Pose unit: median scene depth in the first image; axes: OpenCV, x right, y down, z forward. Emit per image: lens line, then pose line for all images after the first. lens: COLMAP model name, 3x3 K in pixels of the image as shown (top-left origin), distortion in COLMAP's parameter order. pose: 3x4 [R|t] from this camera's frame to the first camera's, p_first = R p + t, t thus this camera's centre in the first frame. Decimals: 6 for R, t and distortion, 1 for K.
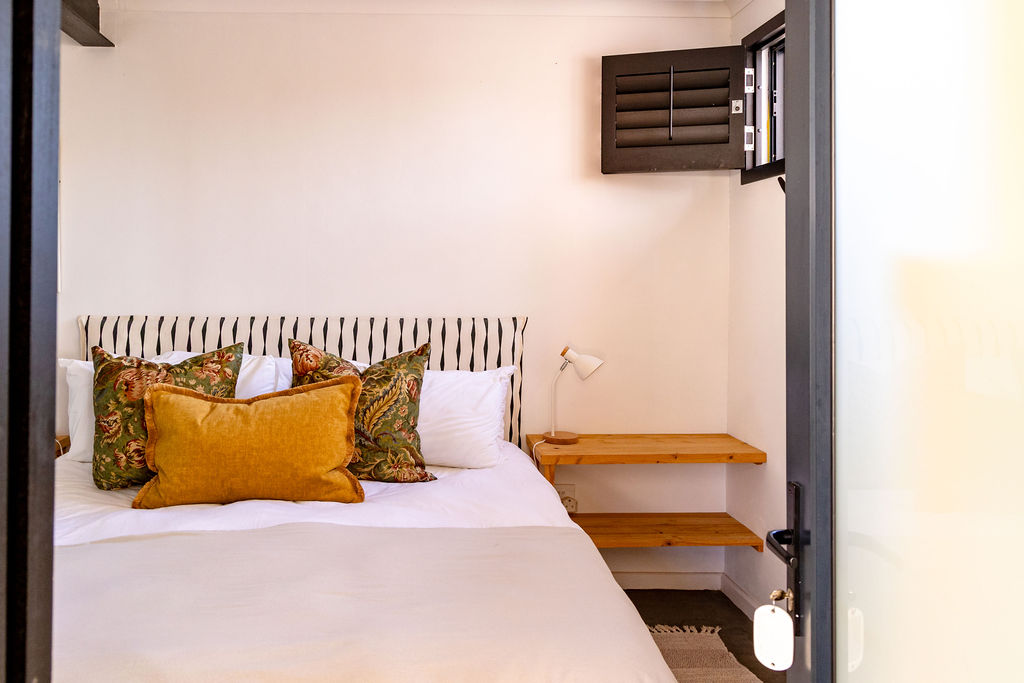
lens RADIAL K [[1422.3, 0, 513.3], [0, 1422.3, 352.1], [0, 0, 1]] dist [-0.009472, 0.000000]
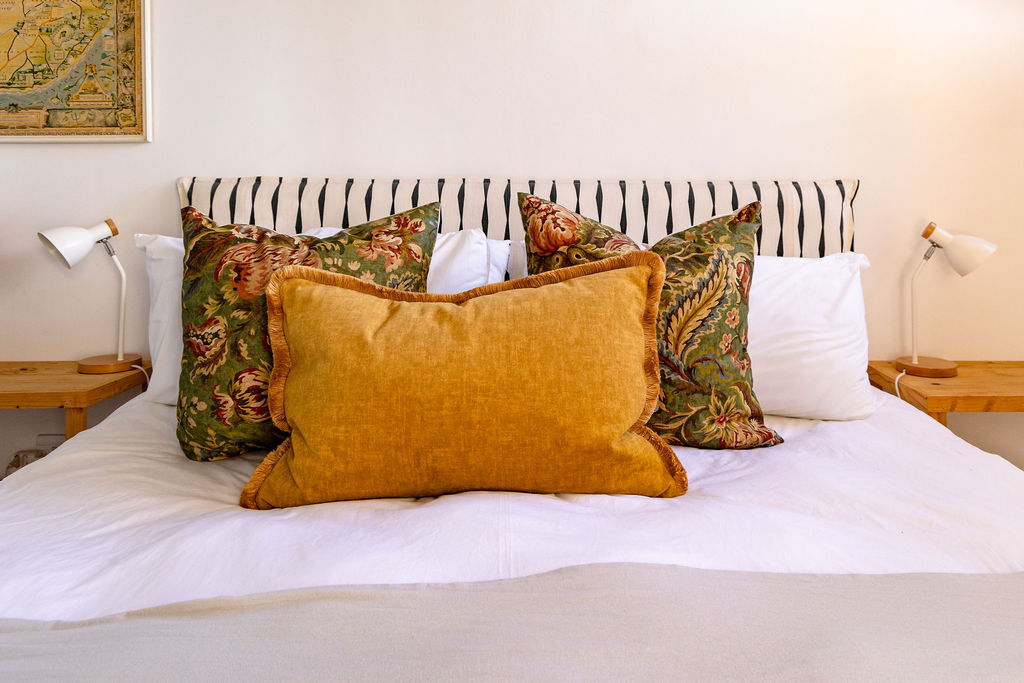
lens RADIAL K [[1422.3, 0, 510.5], [0, 1422.3, 336.7], [0, 0, 1]] dist [-0.009472, 0.000000]
pose [[0.994388, 0.002067, -0.105776, -0.106917], [0.002376, 0.999120, 0.041866, 0.025930], [0.105769, -0.041882, 0.993508, 0.456994]]
